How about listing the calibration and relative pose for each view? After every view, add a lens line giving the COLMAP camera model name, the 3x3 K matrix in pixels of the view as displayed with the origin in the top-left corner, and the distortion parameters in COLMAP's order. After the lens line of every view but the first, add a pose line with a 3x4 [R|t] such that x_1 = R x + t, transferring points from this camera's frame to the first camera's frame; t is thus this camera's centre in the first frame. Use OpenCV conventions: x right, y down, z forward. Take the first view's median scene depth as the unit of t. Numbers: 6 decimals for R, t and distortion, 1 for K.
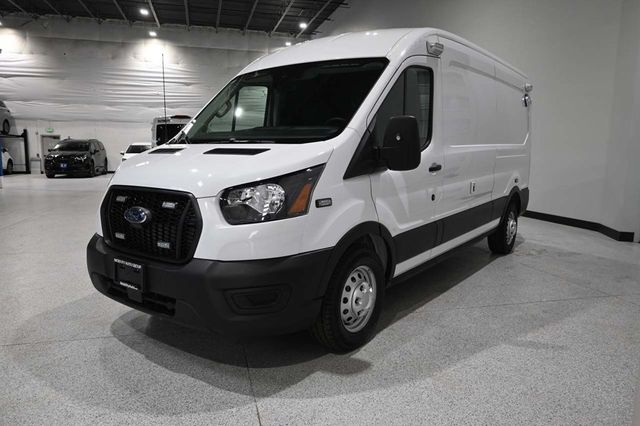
lens RADIAL K [[443.1, 0, 319.9], [0, 443.1, 211.8], [0, 0, 1]] dist [0.013508, 0.005625]
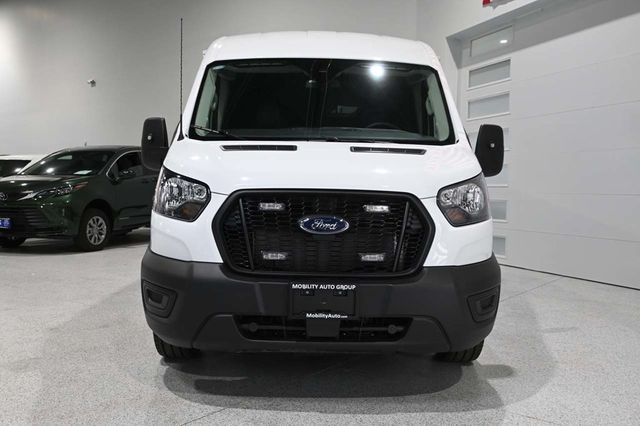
lens RADIAL K [[557.7, 0, 319.9], [0, 557.7, 213.2], [0, 0, 1]] dist [-0.001224, 0.000579]
pose [[0.796475, -0.019772, 0.604348, -1.060490], [0.066614, 0.996251, -0.055196, 0.043539], [-0.600991, 0.084221, 0.794806, 0.235442]]
